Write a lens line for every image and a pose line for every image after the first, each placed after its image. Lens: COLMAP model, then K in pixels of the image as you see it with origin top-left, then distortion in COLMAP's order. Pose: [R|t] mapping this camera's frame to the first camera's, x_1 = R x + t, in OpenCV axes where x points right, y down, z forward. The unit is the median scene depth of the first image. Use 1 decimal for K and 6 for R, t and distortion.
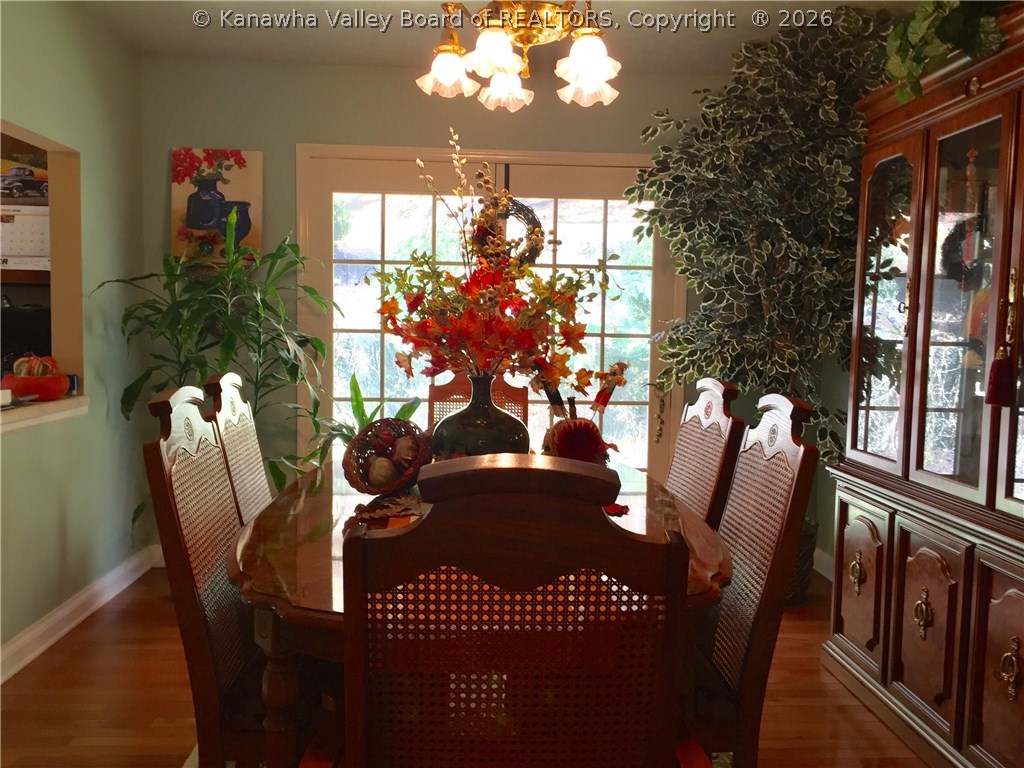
lens RADIAL K [[851.6, 0, 512.0], [0, 851.6, 384.0], [0, 0, 1]] dist [0.012625, 0.004935]
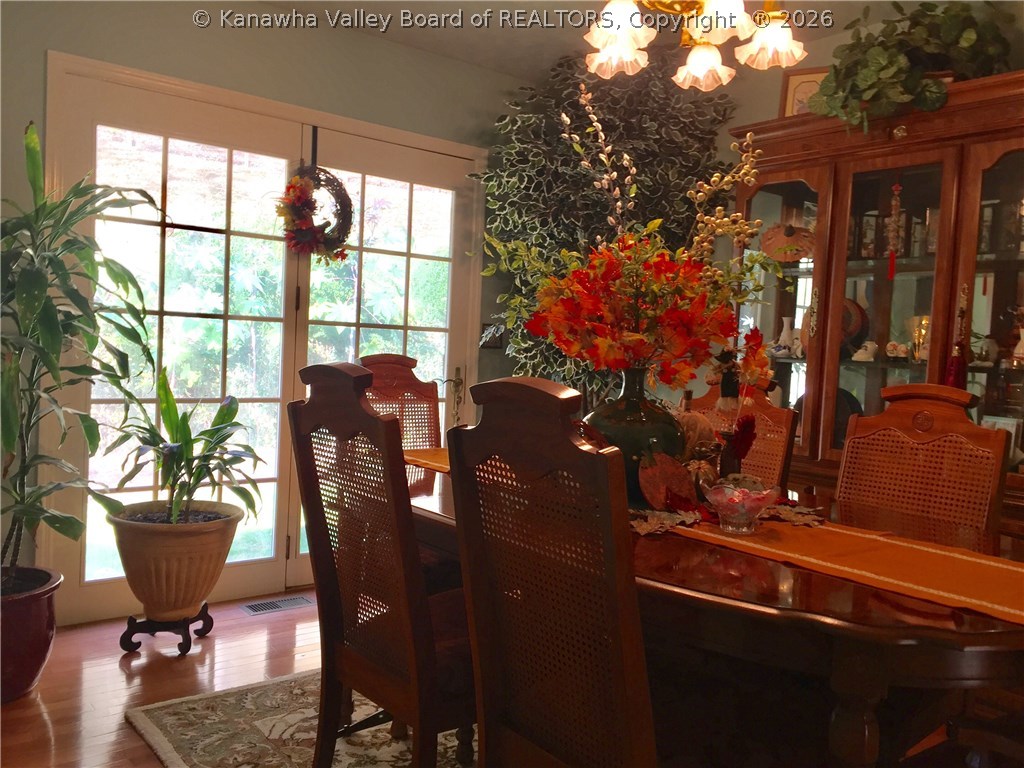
lens RADIAL K [[851.6, 0, 512.0], [0, 851.6, 384.0], [0, 0, 1]] dist [0.012625, 0.004935]
pose [[0.803577, -0.011618, 0.595087, -0.368540], [0.012646, 0.999917, 0.002445, 0.002747], [-0.595066, 0.005560, 0.803658, 0.190315]]
